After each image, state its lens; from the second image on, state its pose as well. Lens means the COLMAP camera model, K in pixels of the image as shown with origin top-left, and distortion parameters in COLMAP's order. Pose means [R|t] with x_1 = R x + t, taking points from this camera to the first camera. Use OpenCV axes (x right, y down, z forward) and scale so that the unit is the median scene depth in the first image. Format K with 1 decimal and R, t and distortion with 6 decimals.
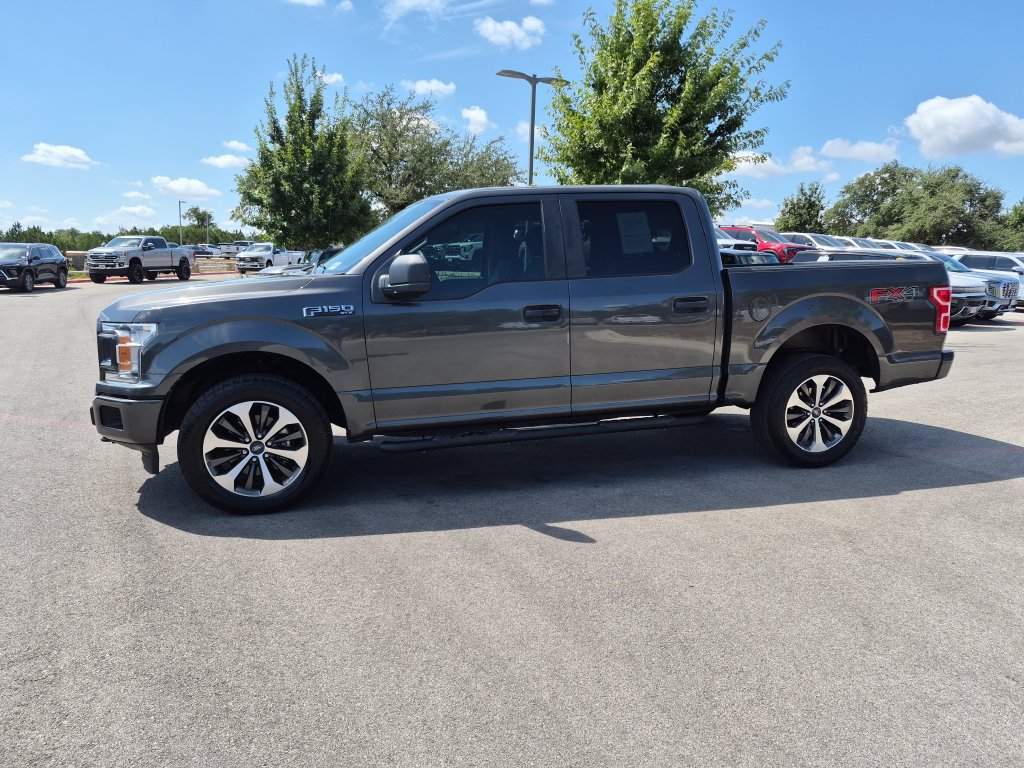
lens RADIAL K [[714.2, 0, 523.1], [0, 714.2, 376.7], [0, 0, 1]] dist [0.066990, -0.062961]
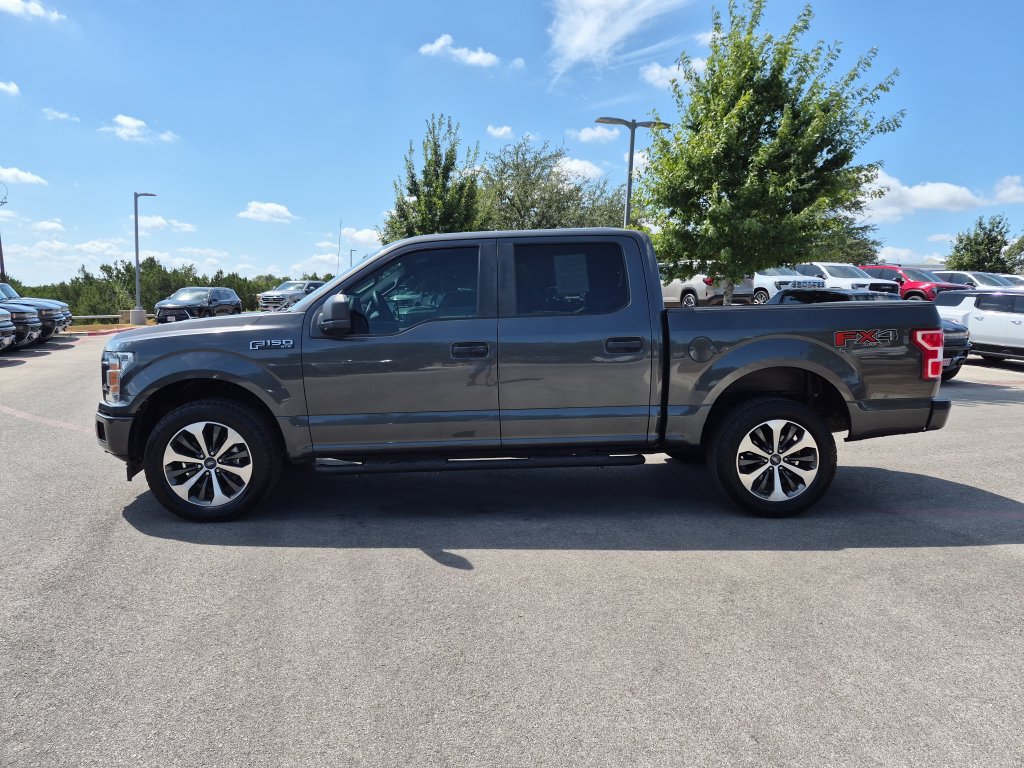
lens RADIAL K [[714.2, 0, 511.4], [0, 714.2, 377.5], [0, 0, 1]] dist [0.066990, -0.062961]
pose [[0.973279, 0.024410, -0.228325, 0.285451], [-0.037084, 0.997990, -0.051382, 0.003345], [0.226611, 0.058476, 0.972228, -0.008854]]
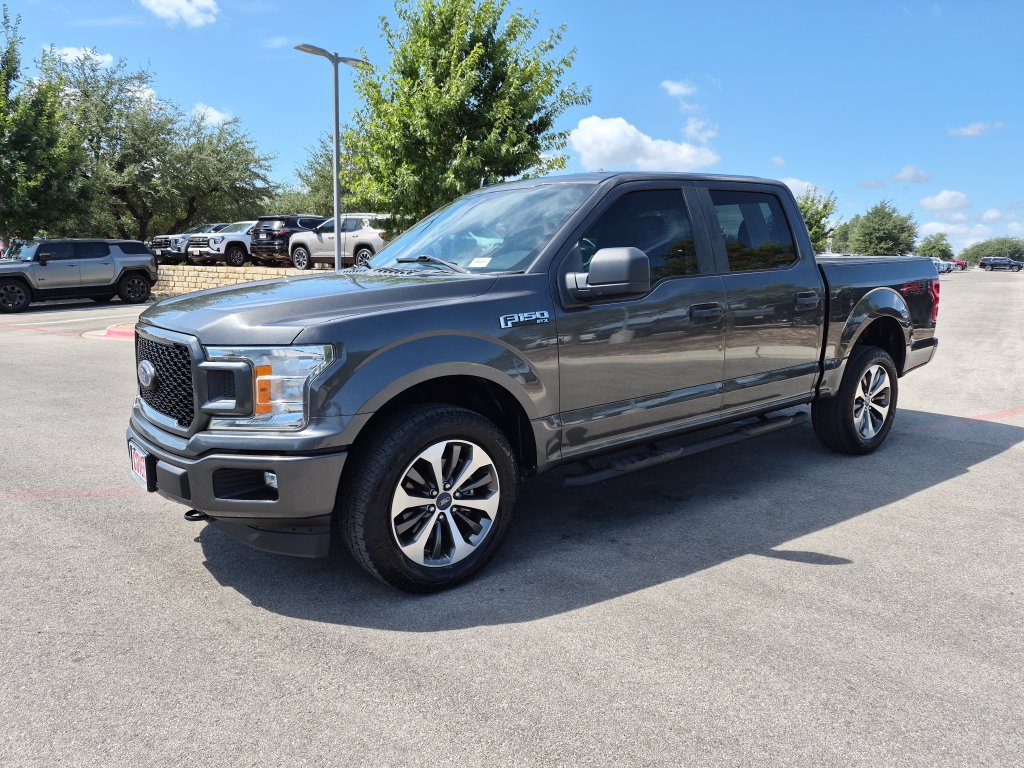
lens RADIAL K [[708.7, 0, 503.7], [0, 708.7, 382.2], [0, 0, 1]] dist [0.053024, -0.032662]
pose [[0.928999, -0.062244, 0.364810, -0.467487], [0.057190, 0.998059, 0.024653, -0.034451], [-0.365636, -0.002039, 0.930756, 0.222828]]
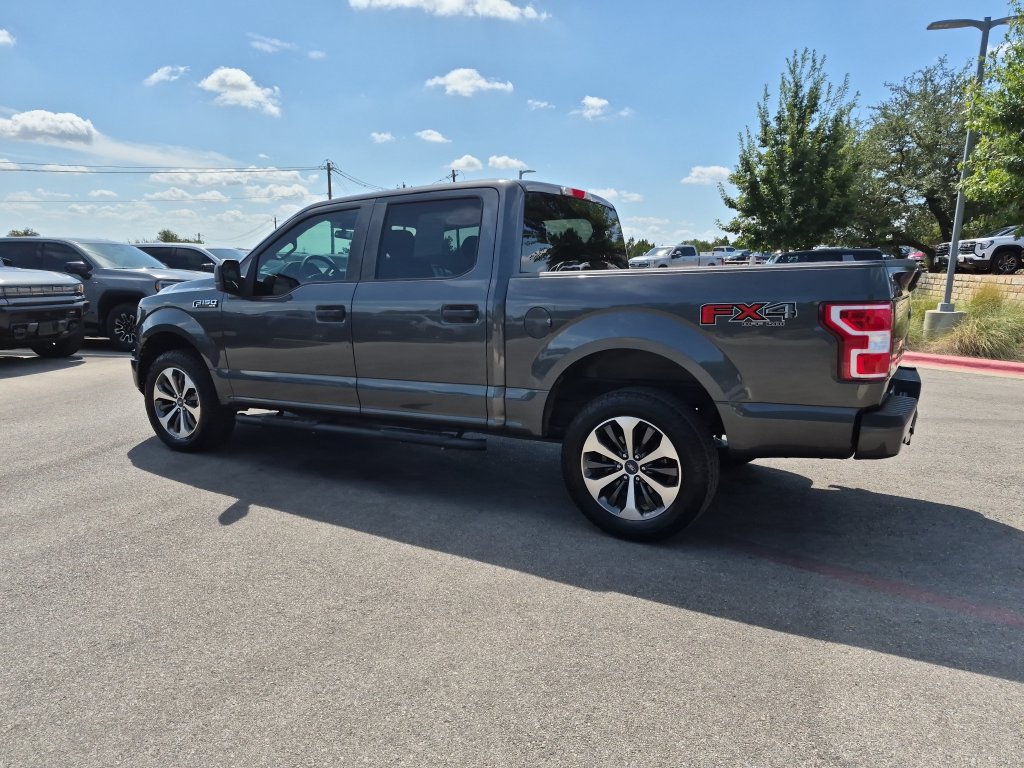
lens RADIAL K [[714.2, 0, 514.7], [0, 714.2, 387.8], [0, 0, 1]] dist [0.066990, -0.062961]
pose [[0.689911, 0.115172, -0.714674, 0.851255], [-0.109572, 0.992502, 0.054170, -0.058818], [0.715554, 0.040936, 0.697357, 0.400681]]
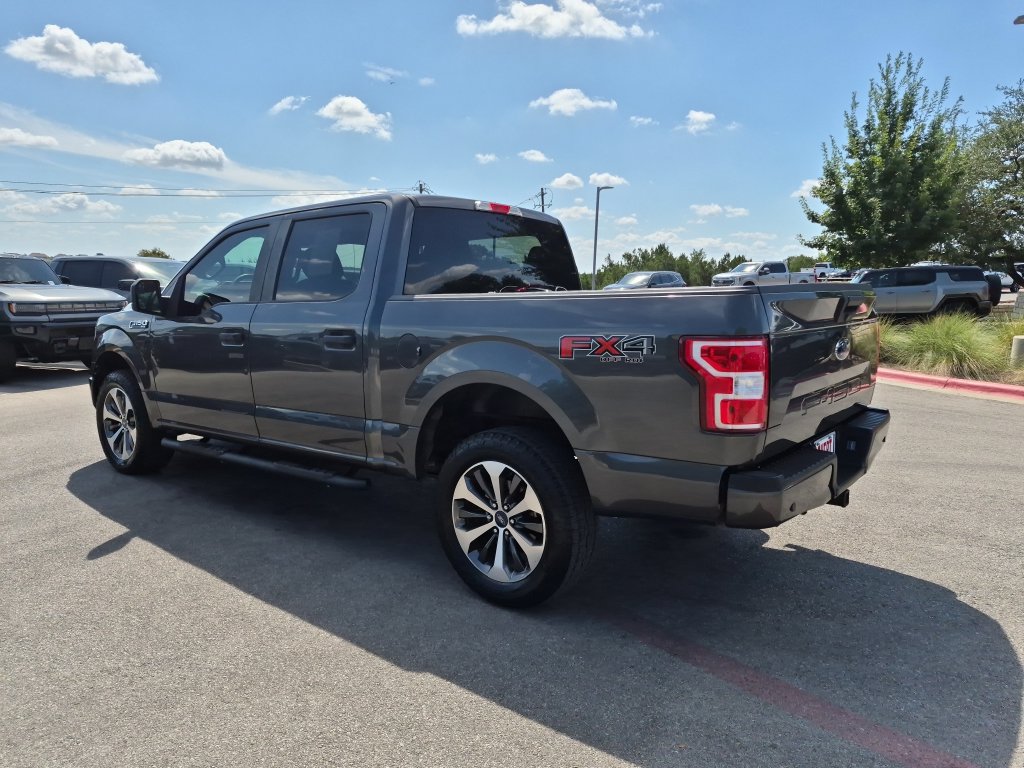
lens RADIAL K [[714.2, 0, 513.8], [0, 714.2, 383.3], [0, 0, 1]] dist [0.066990, -0.062961]
pose [[0.584267, 0.108356, -0.804296, 0.926131], [-0.126370, 0.991105, 0.041725, -0.100268], [0.801663, 0.077260, 0.592763, 0.626664]]
